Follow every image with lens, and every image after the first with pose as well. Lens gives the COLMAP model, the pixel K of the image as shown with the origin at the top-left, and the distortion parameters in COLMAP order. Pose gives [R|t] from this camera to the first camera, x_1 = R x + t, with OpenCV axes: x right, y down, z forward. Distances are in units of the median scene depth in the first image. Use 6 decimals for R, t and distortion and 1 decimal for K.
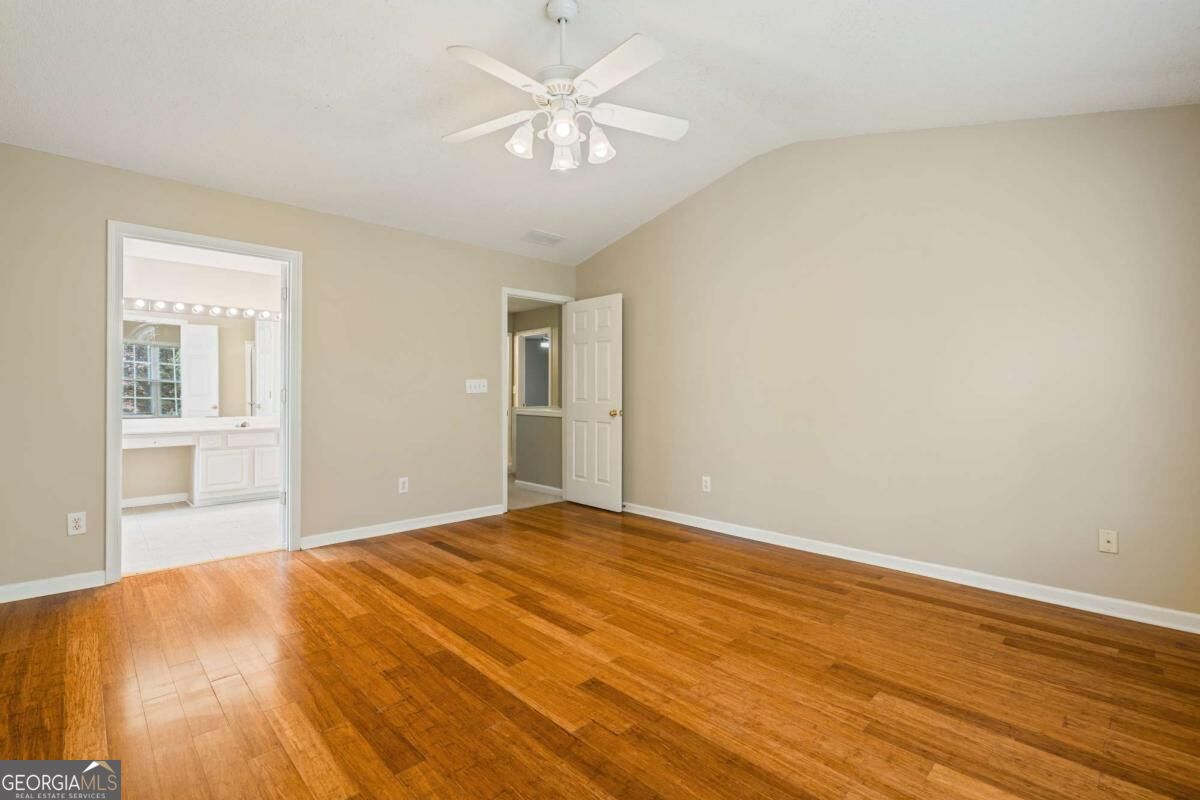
lens RADIAL K [[541.9, 0, 596.8], [0, 541.9, 400.0], [0, 0, 1]] dist [-0.003190, 0.000783]
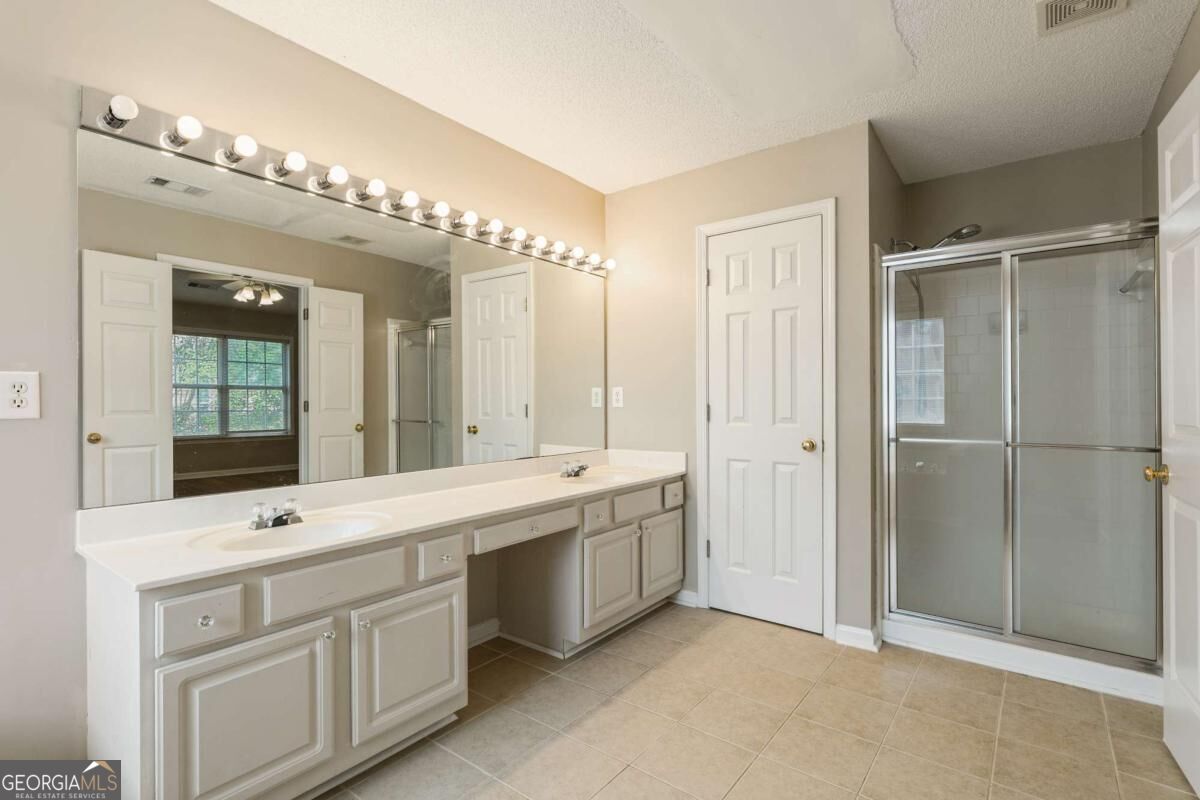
lens RADIAL K [[559.8, 0, 596.3], [0, 559.8, 399.1], [0, 0, 1]] dist [-0.003379, -0.000271]
pose [[0.990437, -0.006063, 0.137831, -1.480739], [0.007546, 0.999919, -0.010239, -0.032855], [-0.137758, 0.011181, 0.990403, 0.984861]]
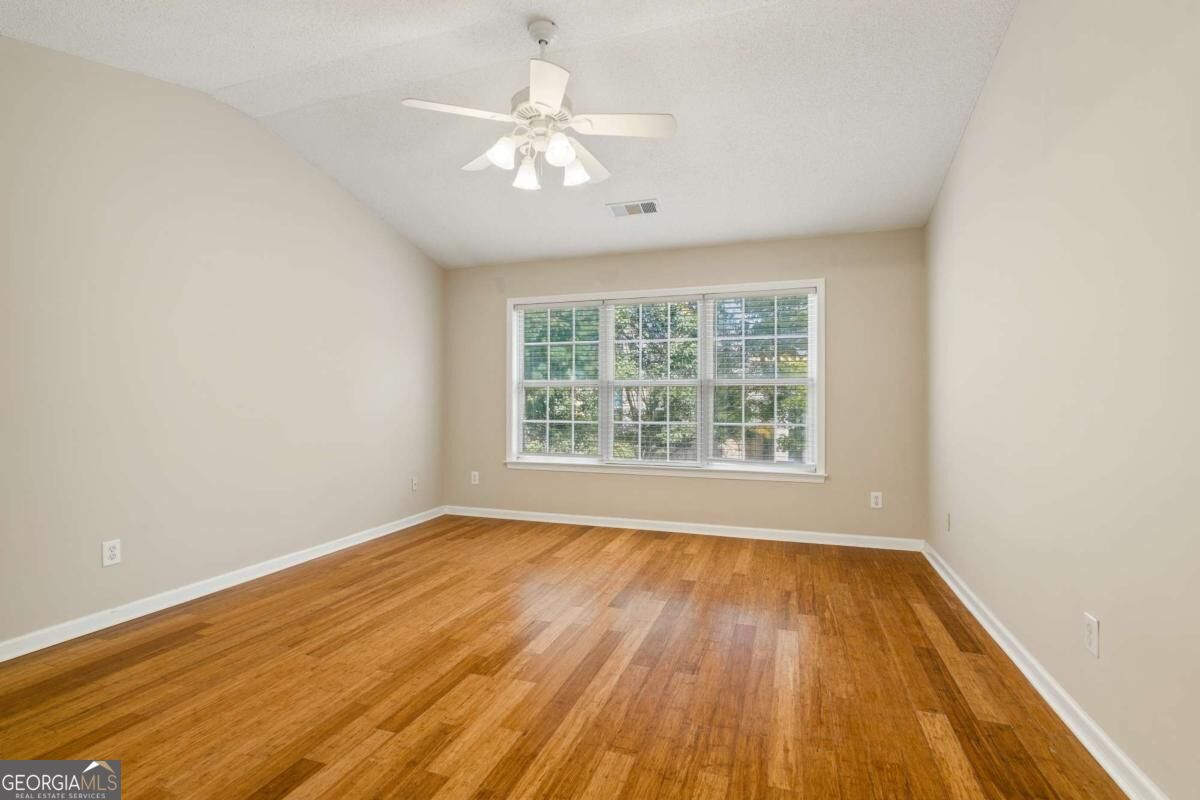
lens RADIAL K [[559.8, 0, 596.3], [0, 559.8, 399.1], [0, 0, 1]] dist [-0.003379, -0.000271]
pose [[-0.451581, -0.000731, 0.892230, -0.996027], [0.007057, 0.999965, 0.004392, -0.027508], [-0.892202, 0.008280, -0.451560, 1.293060]]
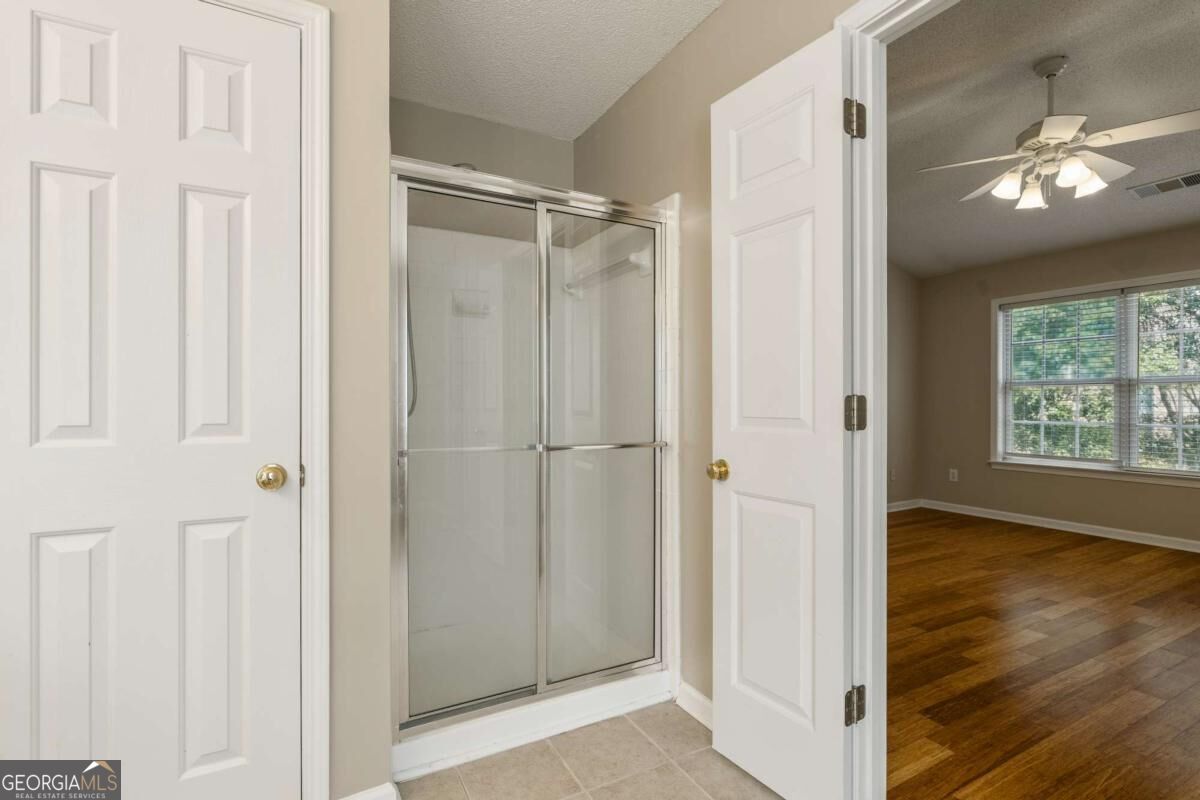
lens RADIAL K [[559.1, 0, 597.5], [0, 559.1, 402.5], [0, 0, 1]] dist [-0.001881, -0.000172]
pose [[0.265141, -0.002167, 0.964207, -1.371971], [0.008176, 0.999967, -0.000001, -0.021968], [-0.964175, 0.007884, 0.265150, 1.503316]]
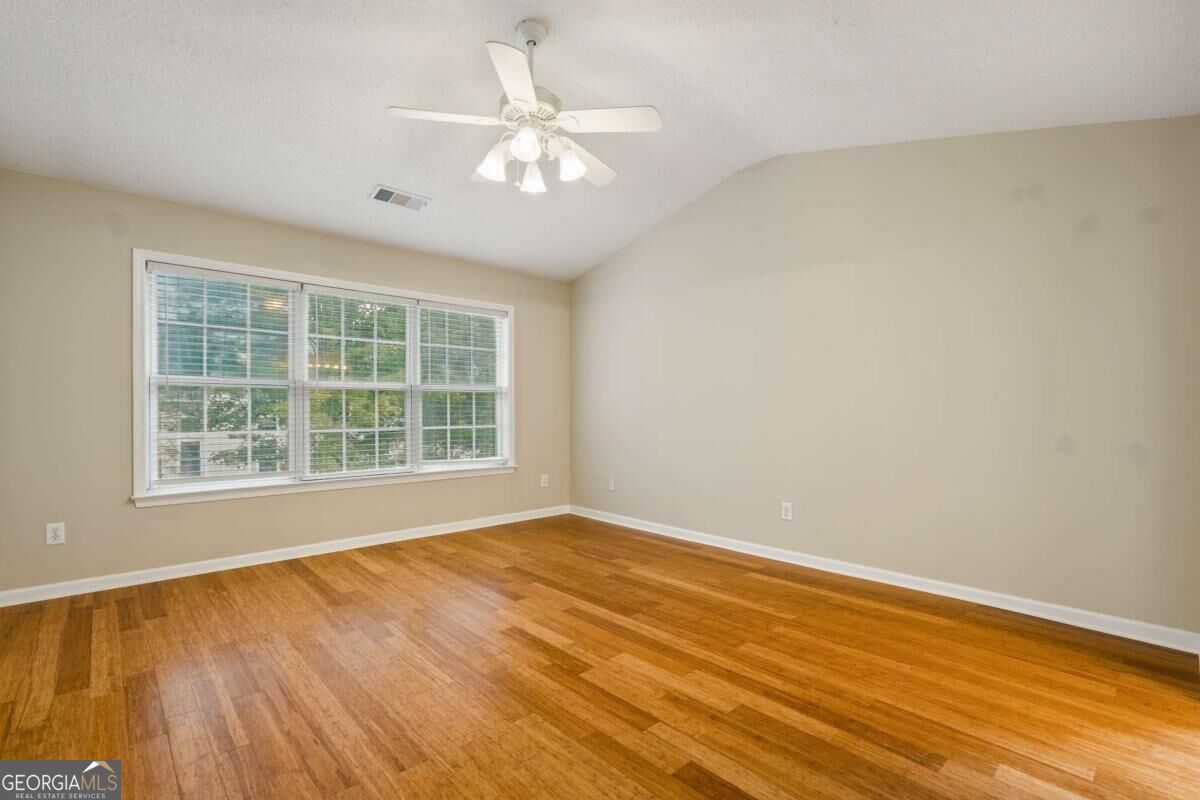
lens RADIAL K [[543.7, 0, 600.0], [0, 543.7, 400.0], [0, 0, 1]] dist [-0.003306, -0.000040]
pose [[-0.999697, -0.002521, 0.024484, -0.208153], [-0.002679, 0.999976, -0.006428, -0.019785], [-0.024468, -0.006492, -0.999680, 1.903998]]
